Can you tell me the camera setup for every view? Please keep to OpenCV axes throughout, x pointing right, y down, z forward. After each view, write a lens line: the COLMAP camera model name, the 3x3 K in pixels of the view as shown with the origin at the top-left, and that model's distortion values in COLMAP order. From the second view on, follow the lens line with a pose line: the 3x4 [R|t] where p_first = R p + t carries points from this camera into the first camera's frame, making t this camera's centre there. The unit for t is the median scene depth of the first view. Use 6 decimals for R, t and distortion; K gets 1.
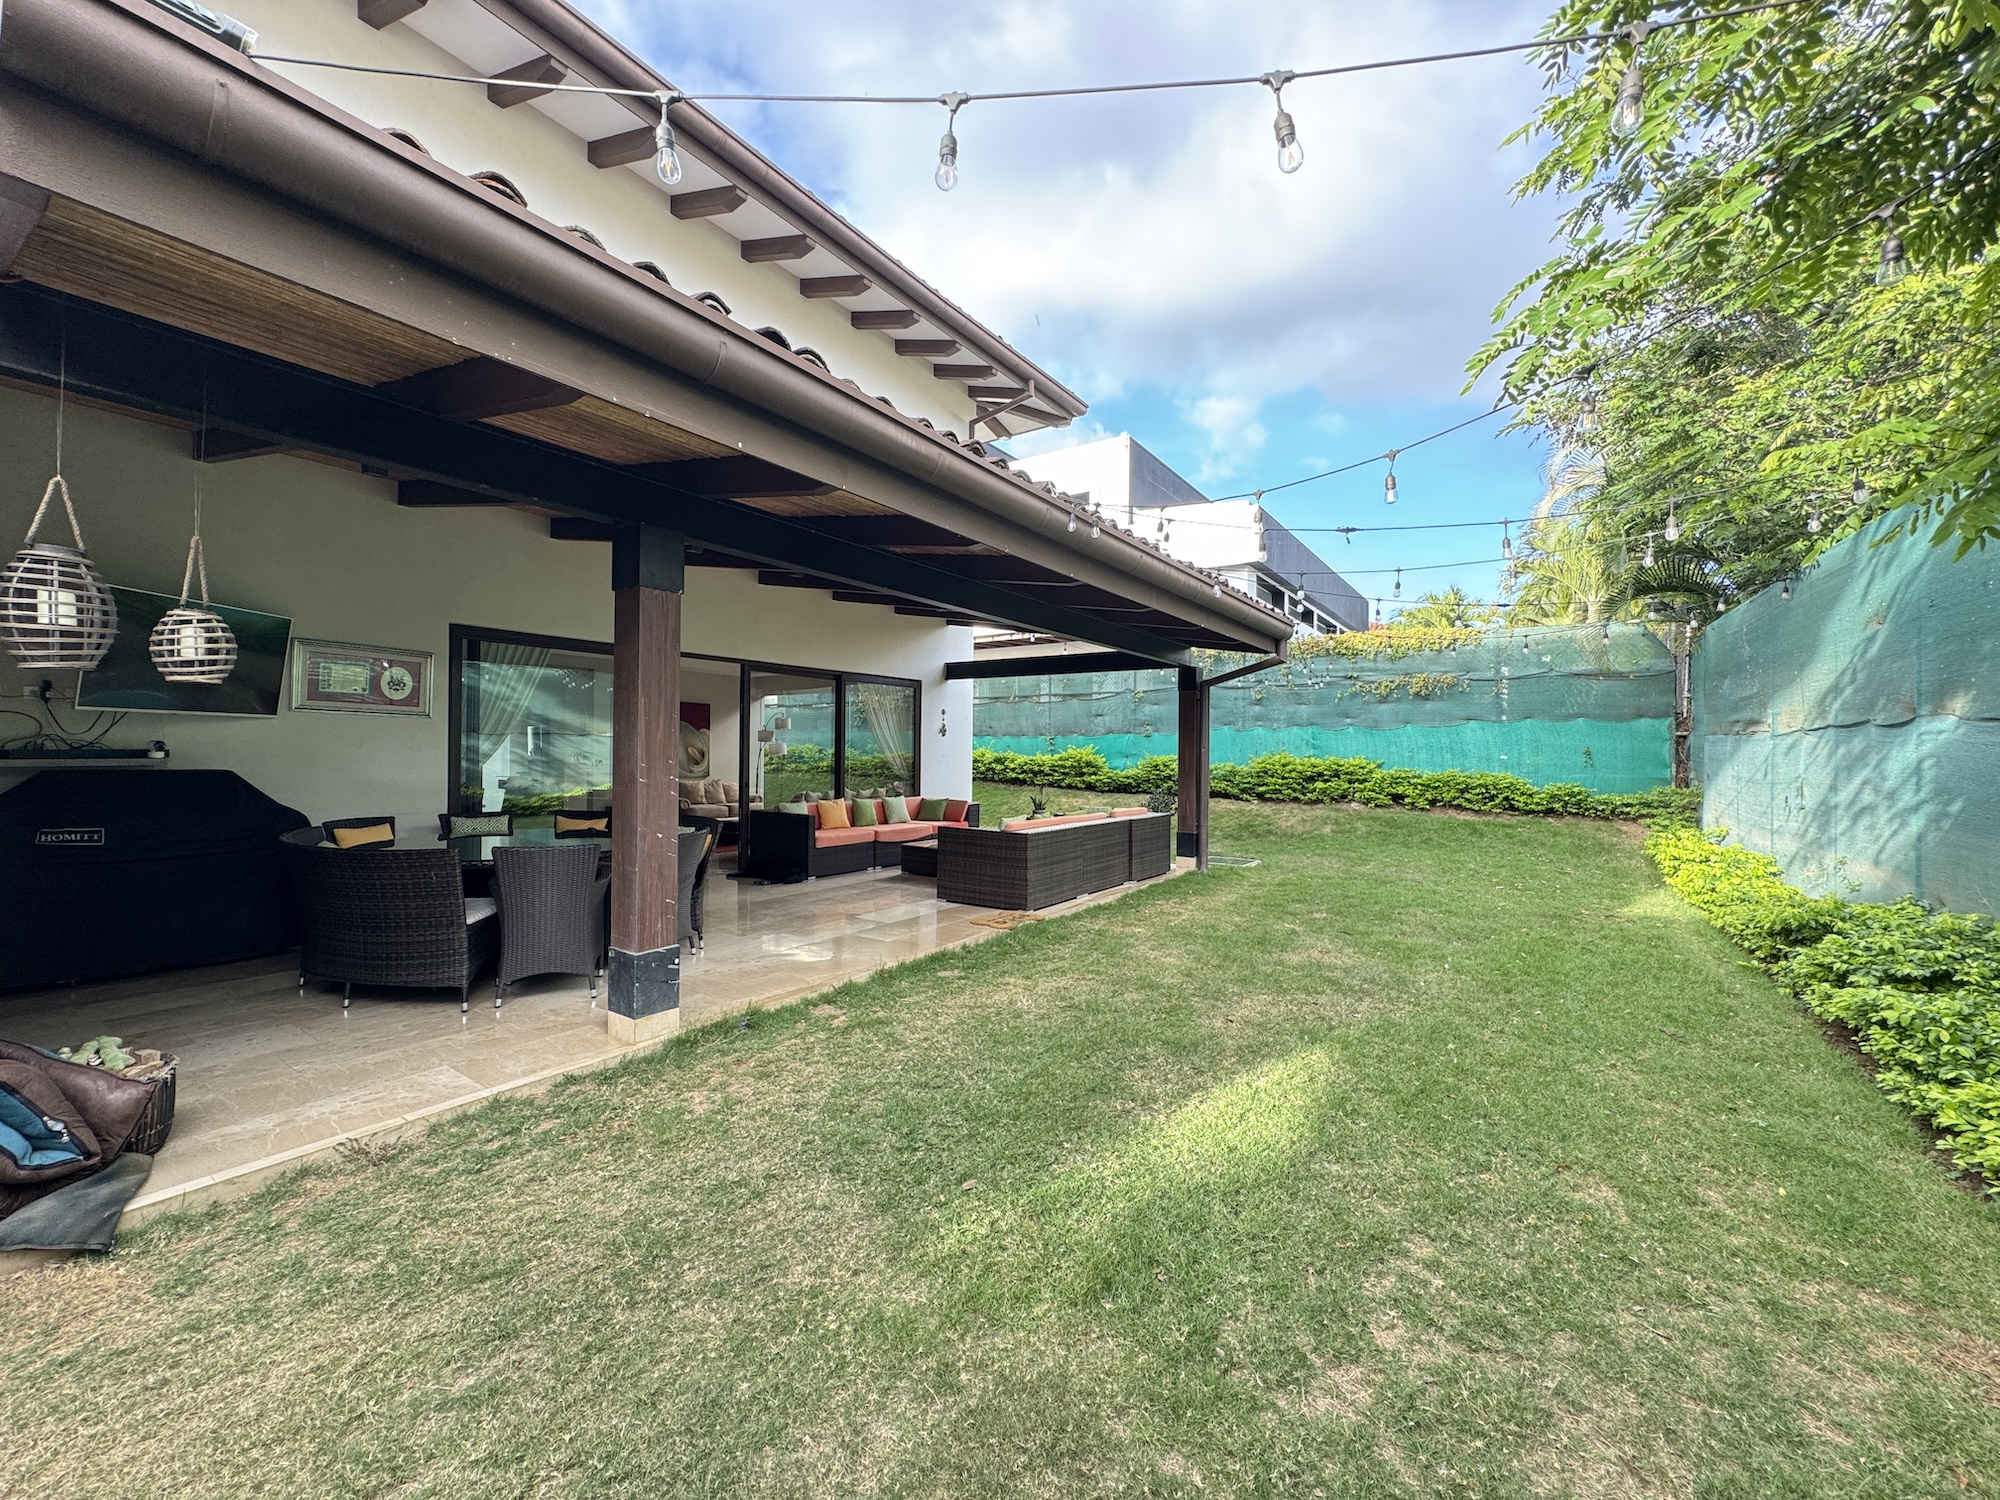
lens RADIAL K [[800.1, 0, 1000.0], [0, 800.1, 750.0], [0, 0, 1]] dist [-0.000275, 0.000445]
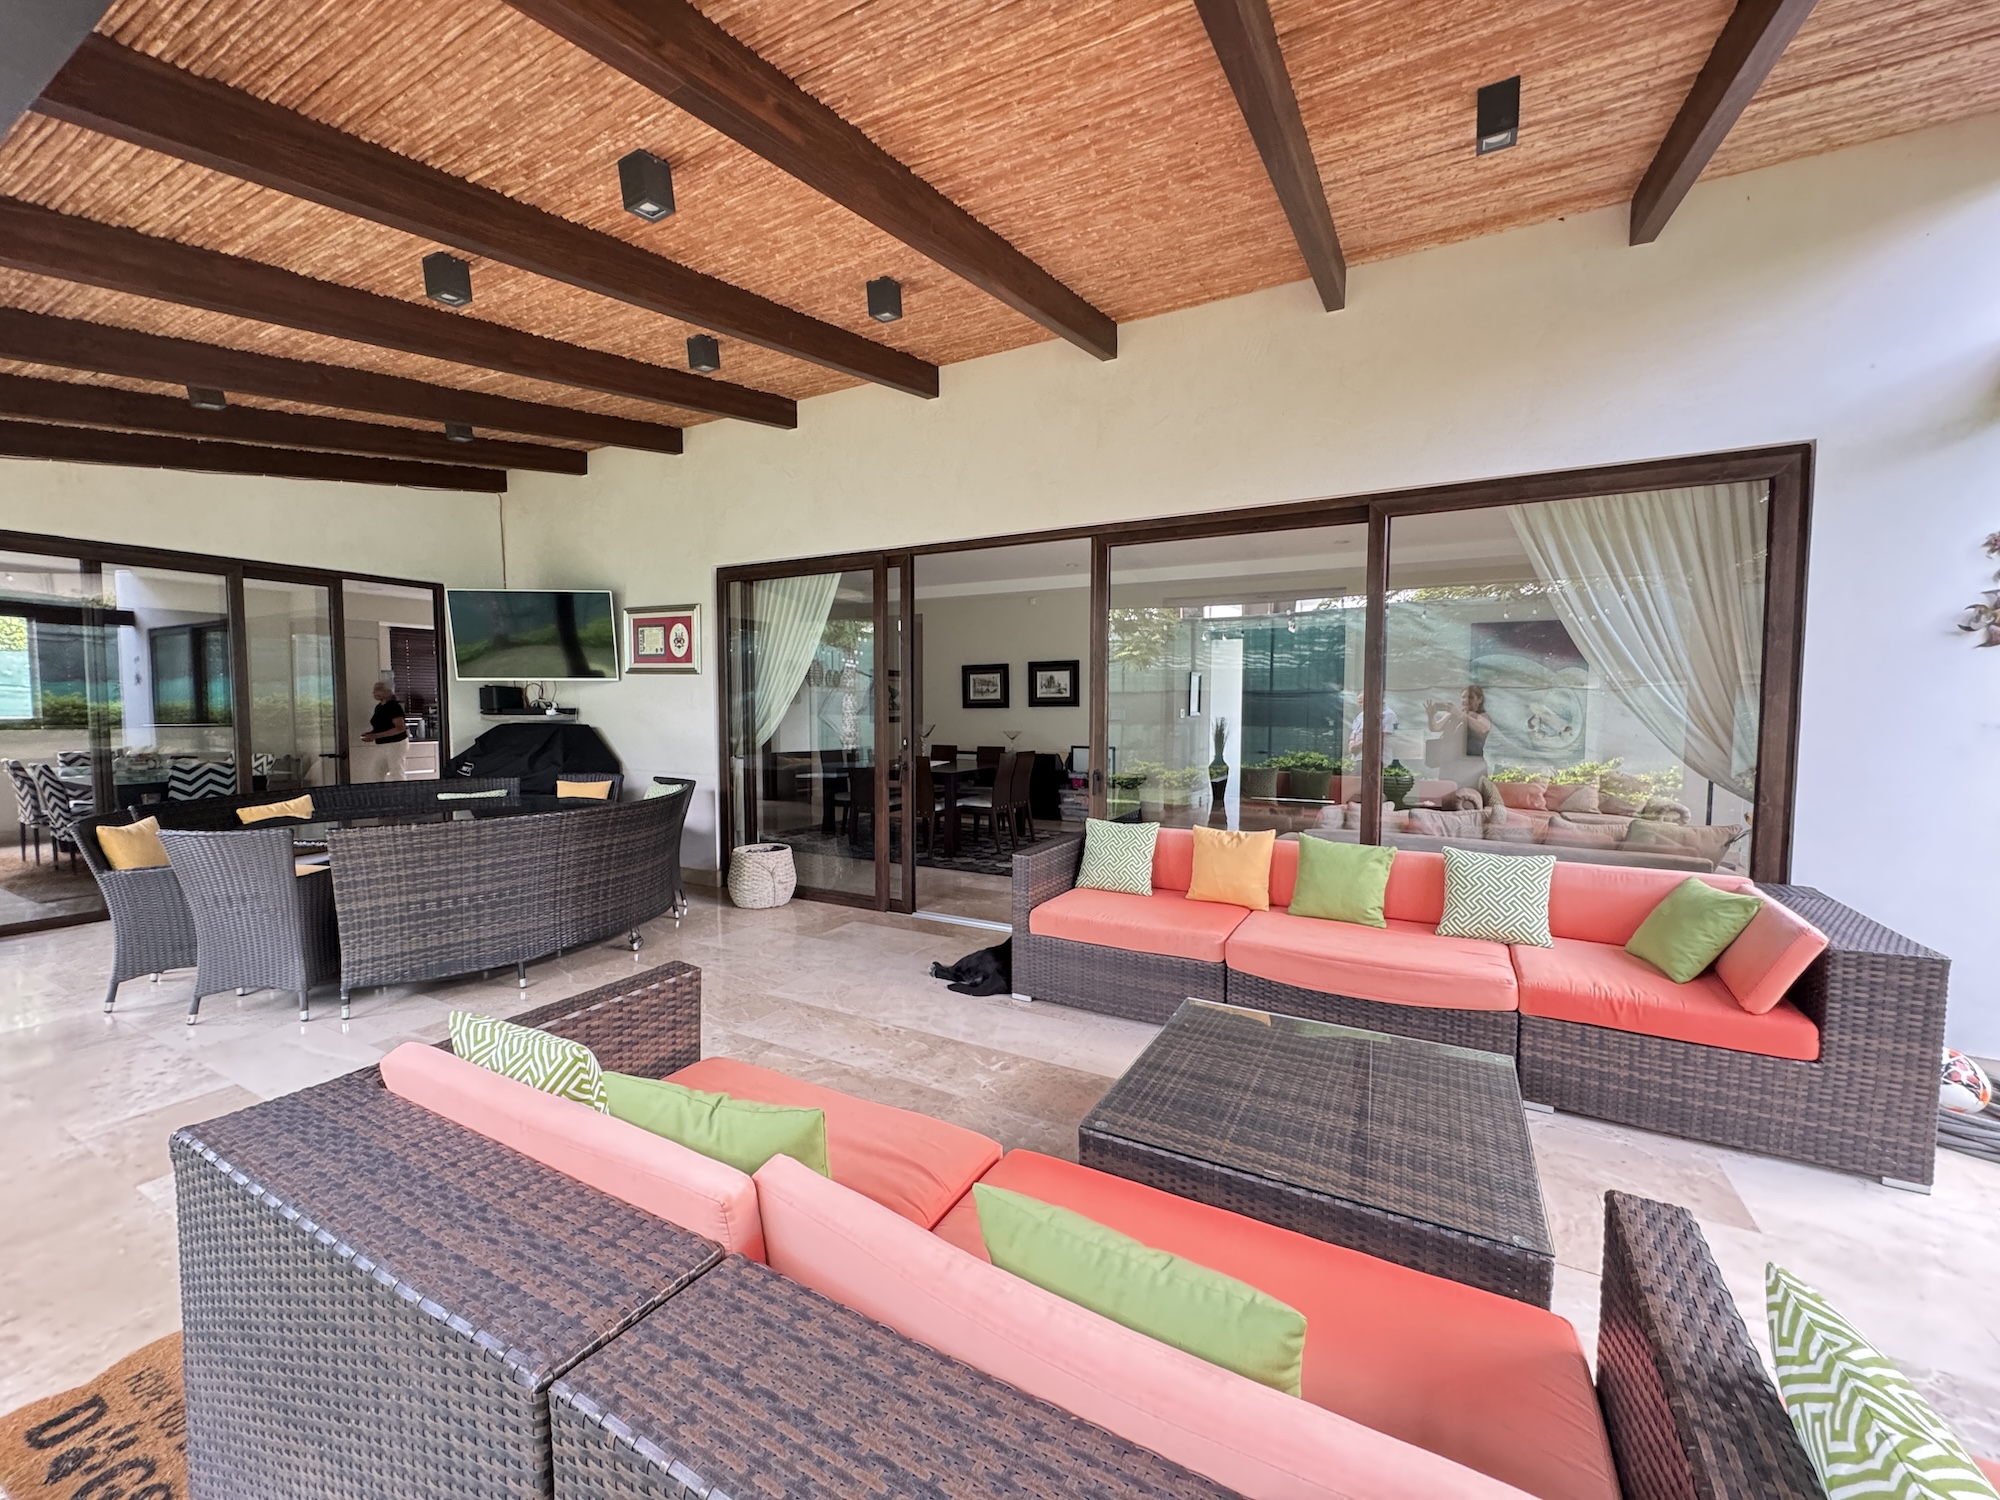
lens RADIAL K [[800.1, 0, 1000.0], [0, 800.1, 750.0], [0, 0, 1]] dist [-0.000275, 0.000445]
pose [[0.104528, 0.045562, -0.993478, 0.193671], [-0.001211, 0.998955, 0.045686, 0.004364], [0.994521, -0.003572, 0.104474, 0.932651]]
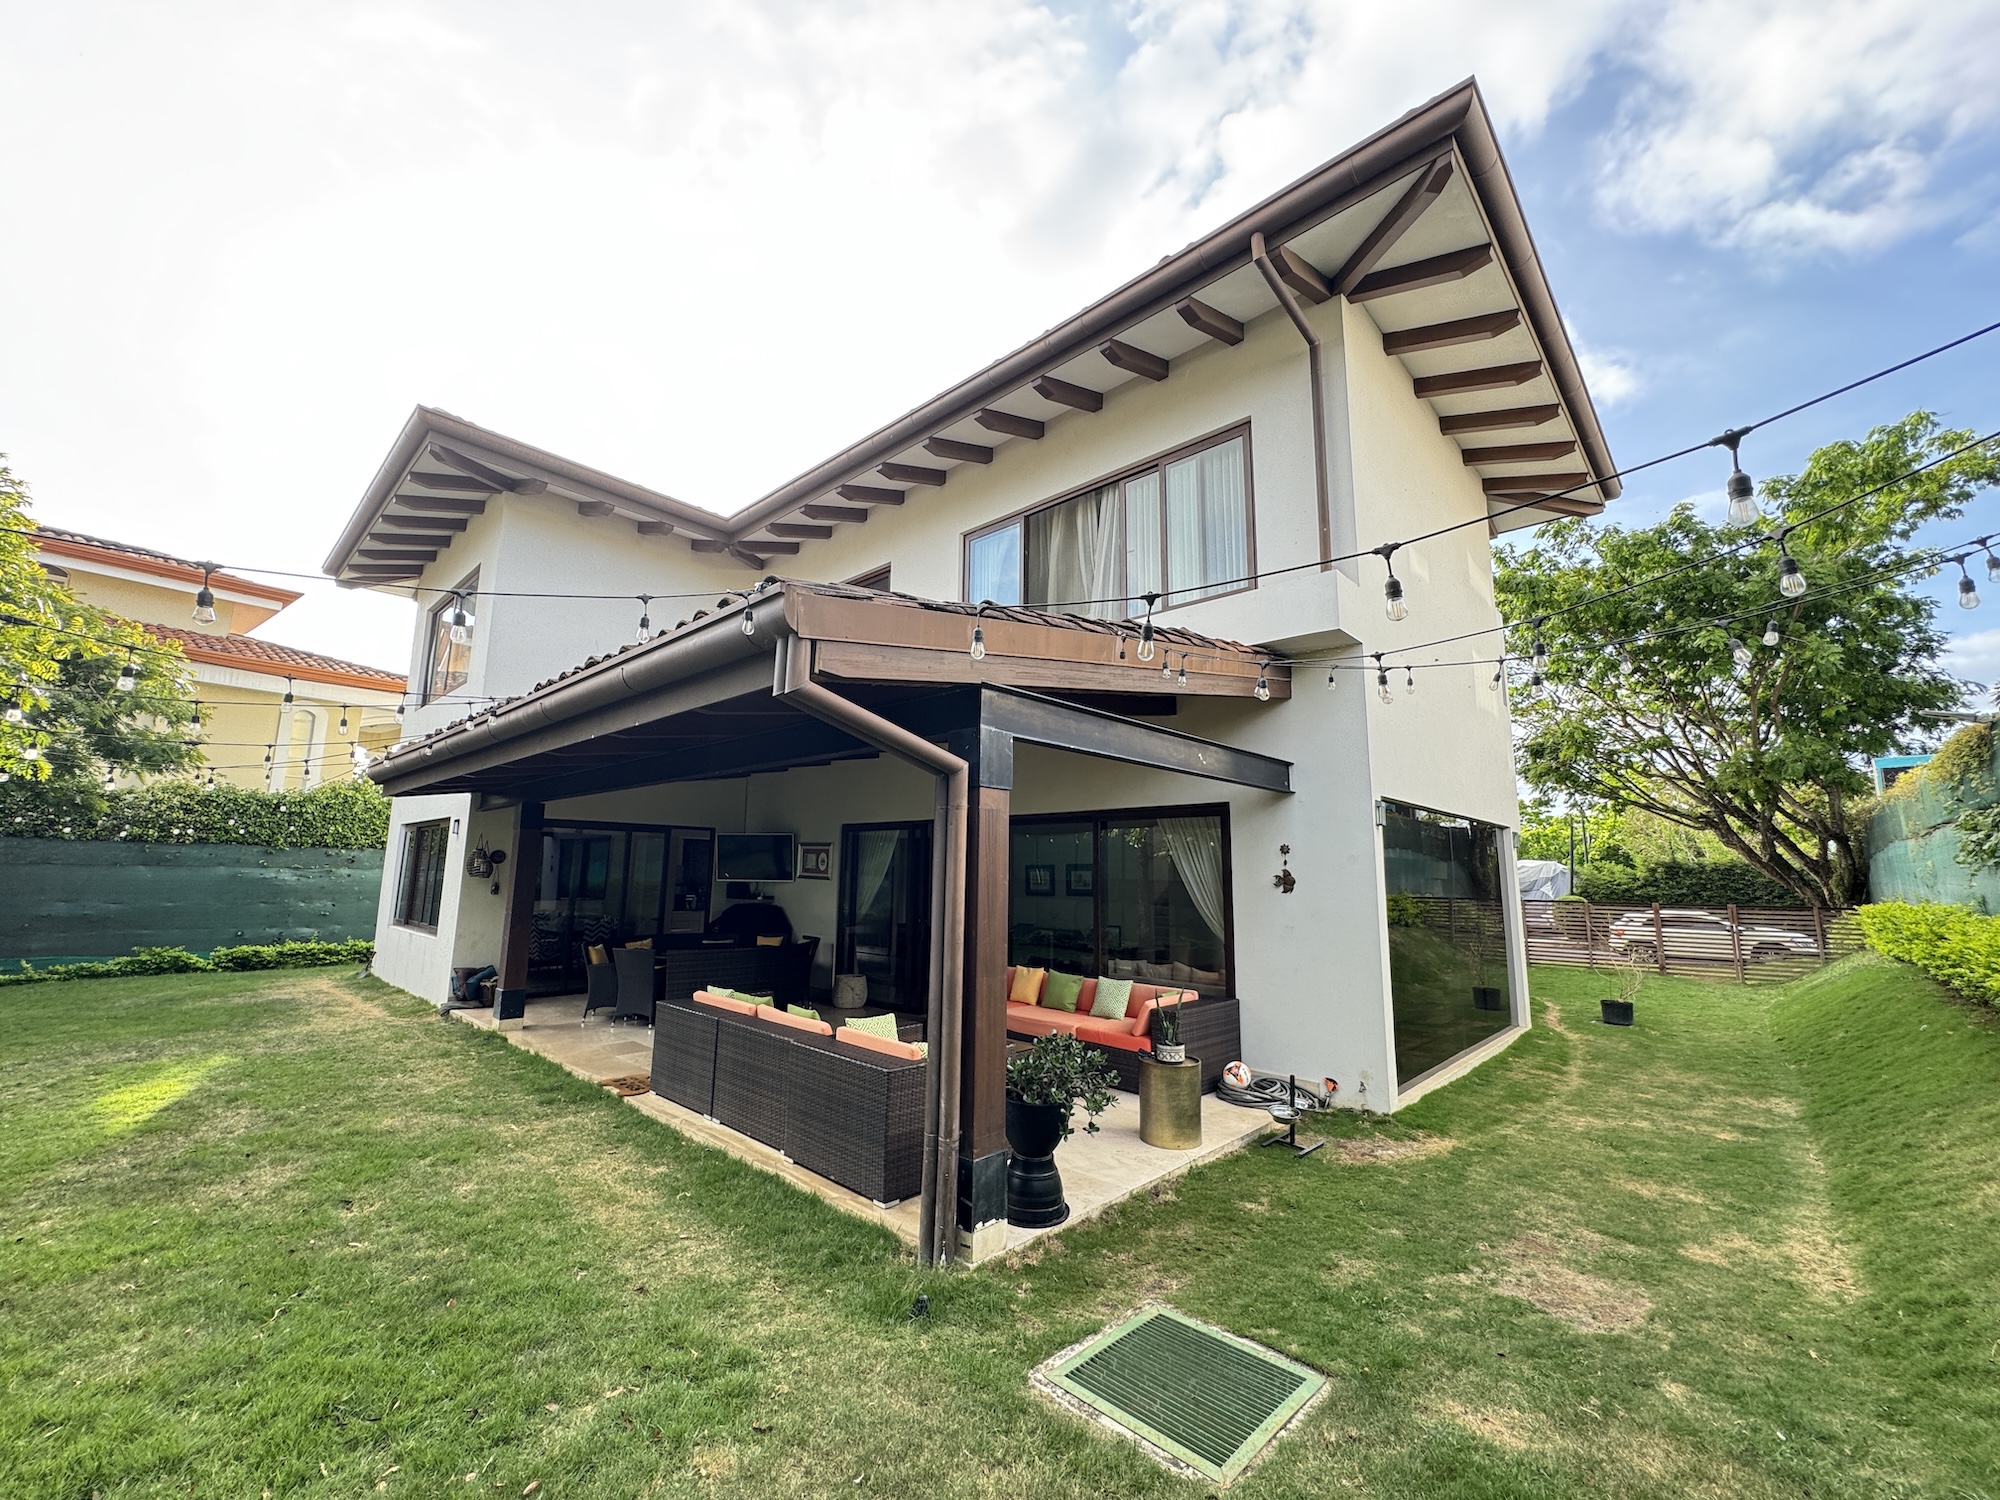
lens RADIAL K [[800.3, 0, 1000.0], [0, 800.3, 750.0], [0, 0, 1]] dist [-0.002695, -0.000425]
pose [[-0.150025, -0.165859, -0.974671, 0.736884], [-0.015932, 0.986106, -0.165353, -0.027706], [0.988554, -0.009279, -0.150583, 1.216555]]
